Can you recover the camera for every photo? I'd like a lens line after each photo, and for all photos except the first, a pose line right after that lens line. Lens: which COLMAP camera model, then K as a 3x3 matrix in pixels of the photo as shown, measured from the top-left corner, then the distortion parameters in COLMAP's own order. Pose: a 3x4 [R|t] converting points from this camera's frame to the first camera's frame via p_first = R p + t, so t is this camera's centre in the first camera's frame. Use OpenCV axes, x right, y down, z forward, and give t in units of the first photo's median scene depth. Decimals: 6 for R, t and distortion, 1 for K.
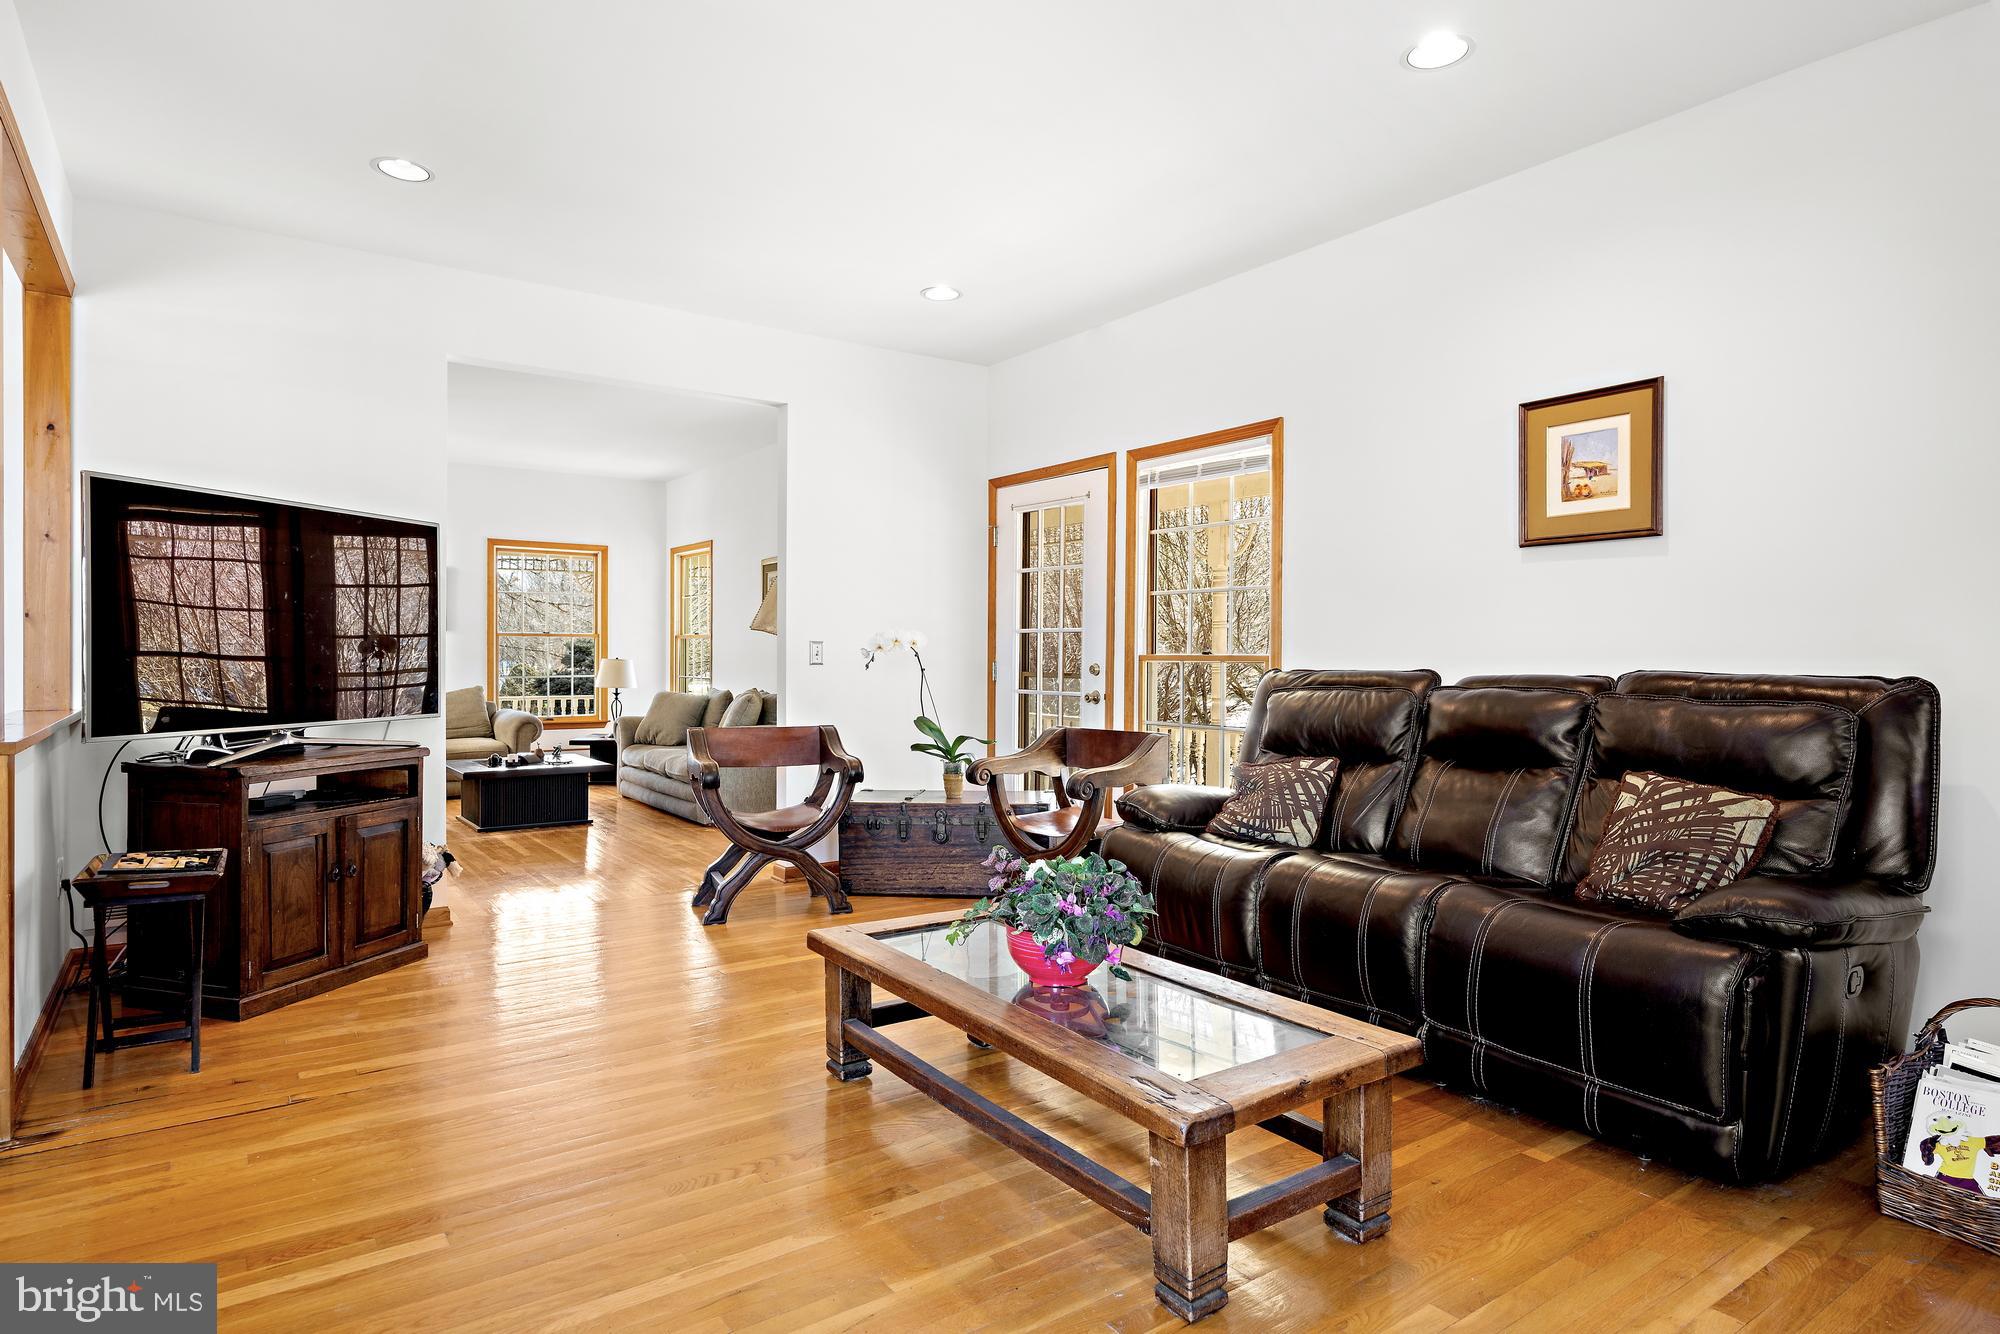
lens RADIAL K [[1111.0, 0, 1000.0], [0, 1111.0, 667.0], [0, 0, 1]] dist [-0.001306, -0.000082]
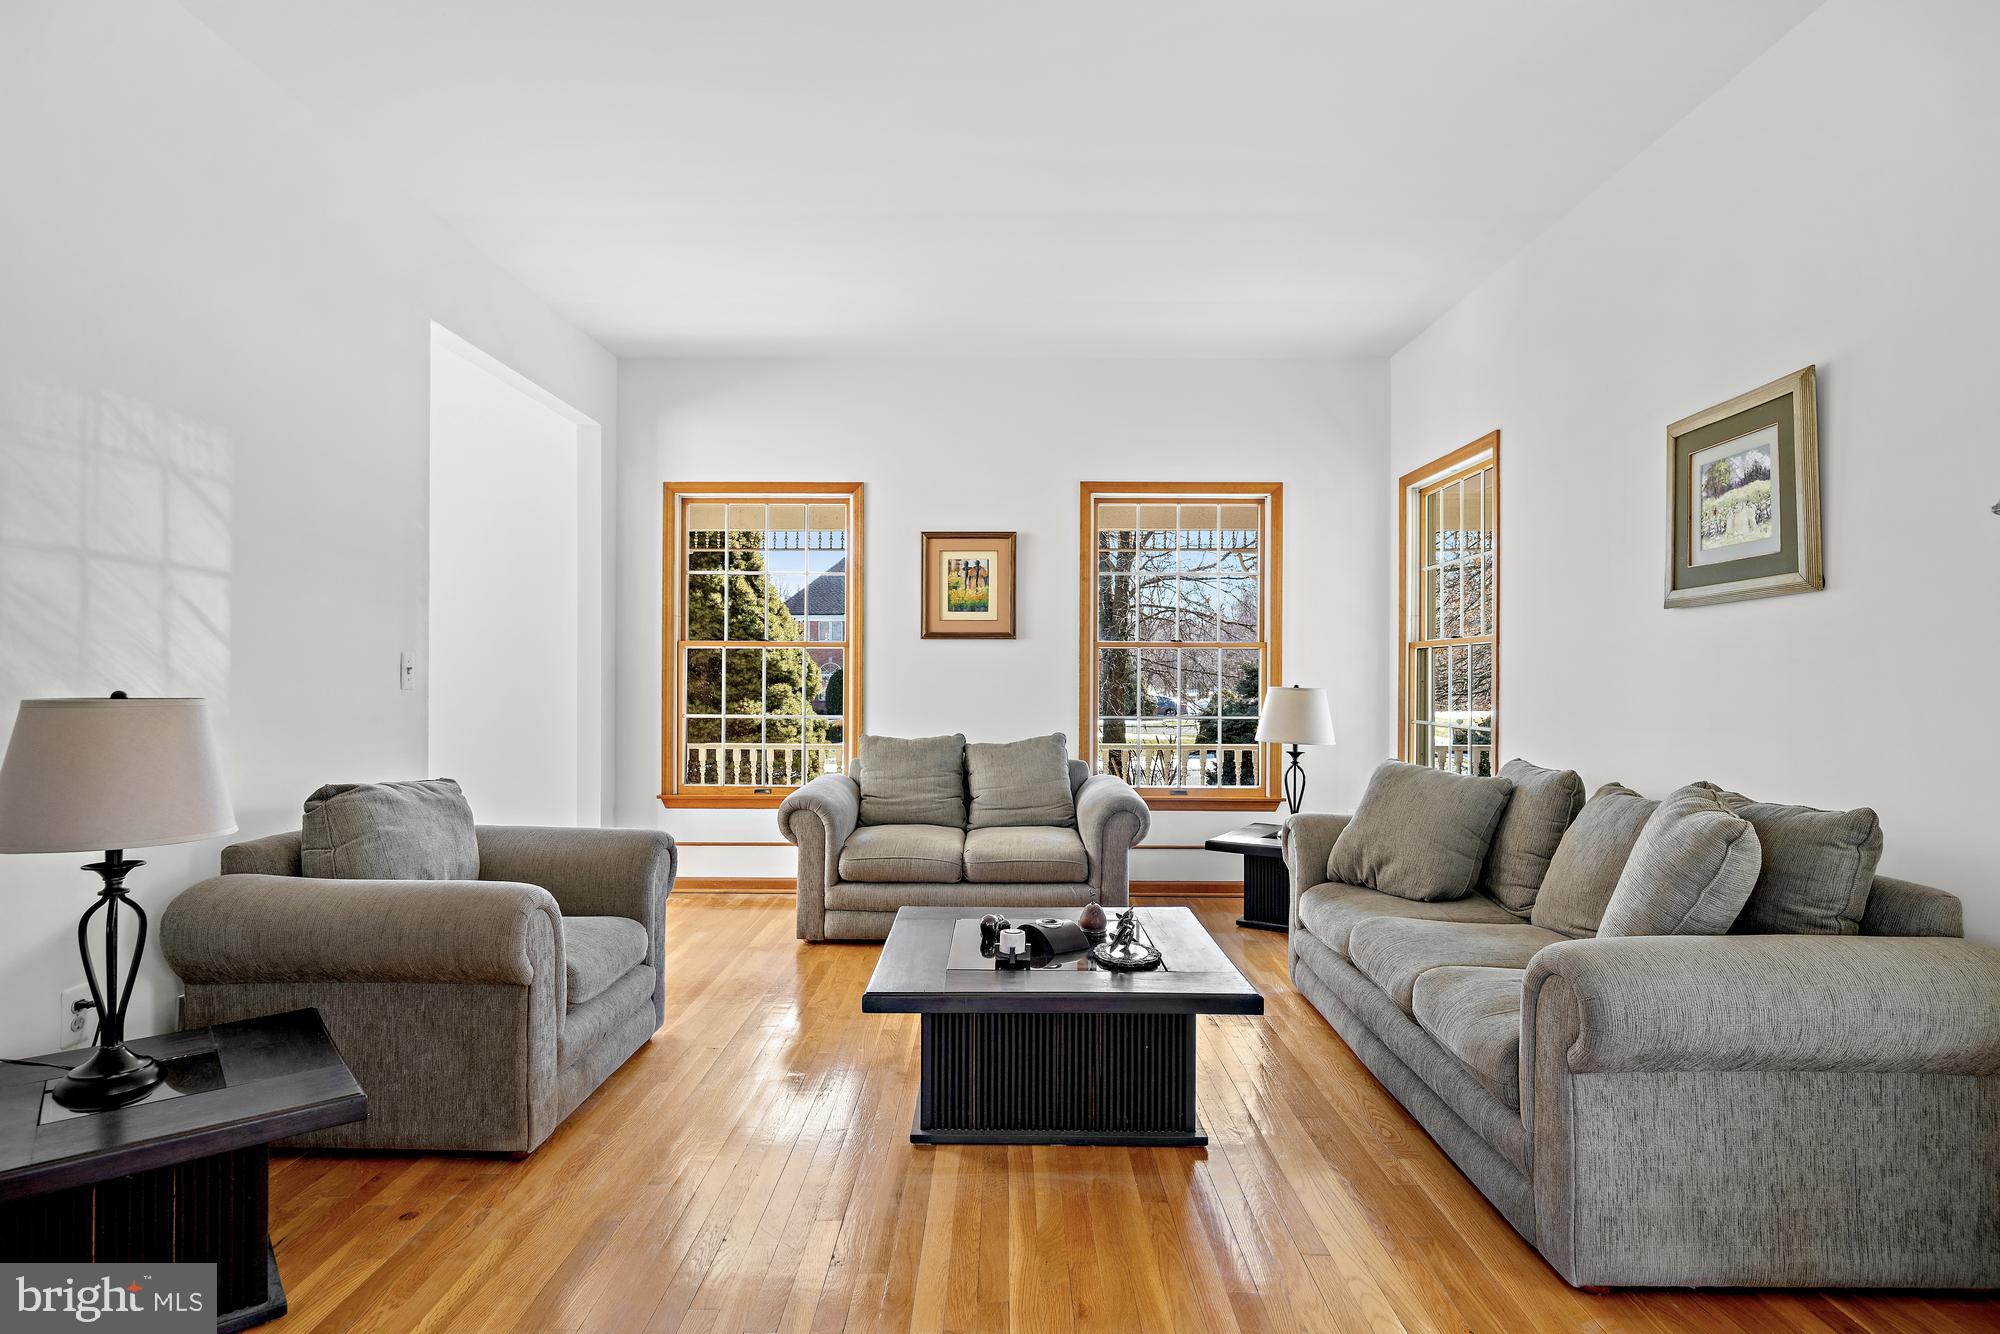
lens RADIAL K [[1041.0, 0, 994.4], [0, 1041.0, 677.1], [0, 0, 1]] dist [0.002551, 0.000816]
pose [[0.806040, -0.000884, -0.591860, -0.186011], [-0.008424, 0.999880, -0.012966, -0.004808], [0.591801, 0.015437, 0.805936, 0.572988]]
